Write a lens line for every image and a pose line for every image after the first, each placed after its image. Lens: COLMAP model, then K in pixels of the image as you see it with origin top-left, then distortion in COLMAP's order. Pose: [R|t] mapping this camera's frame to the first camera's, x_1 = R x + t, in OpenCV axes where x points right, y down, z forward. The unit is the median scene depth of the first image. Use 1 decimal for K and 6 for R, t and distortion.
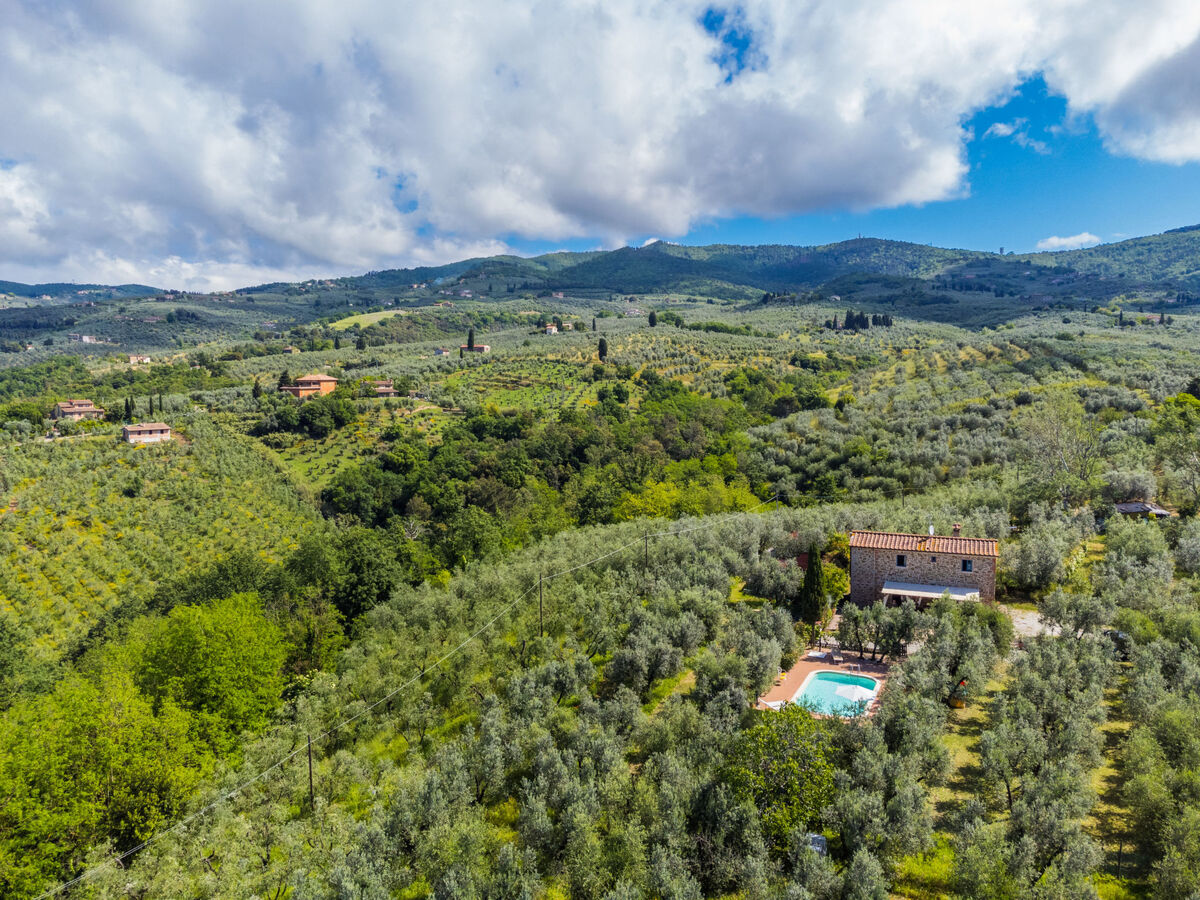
lens RADIAL K [[1034.2, 0, 591.4], [0, 1034.2, 434.5], [0, 0, 1]] dist [0.036311, -0.005156]
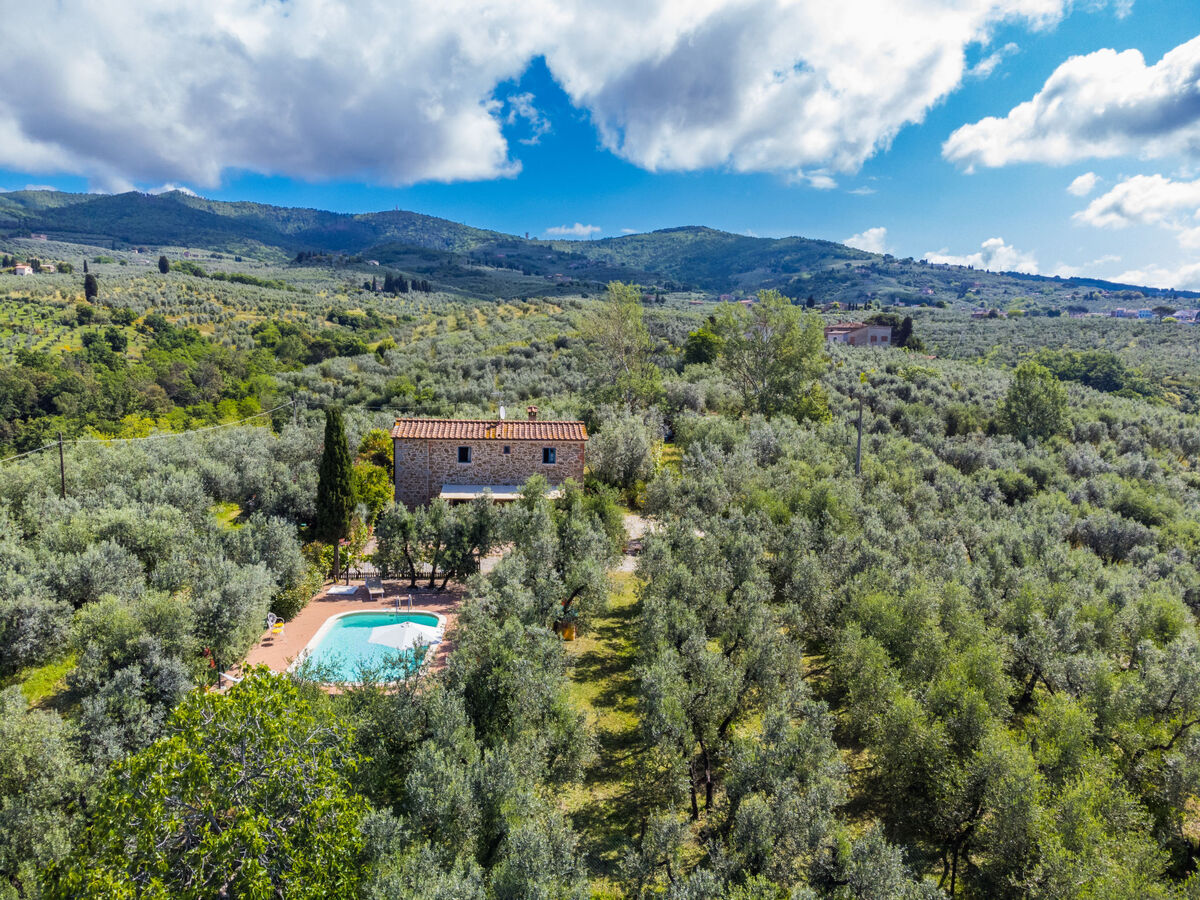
lens RADIAL K [[830.8, 0, 610.6], [0, 830.8, 447.0], [0, 0, 1]] dist [-0.032111, 0.064470]
pose [[0.877378, -0.019011, 0.479423, 0.066316], [0.025744, 0.999641, -0.007473, 0.072928], [-0.479109, 0.018899, 0.877552, 0.264546]]
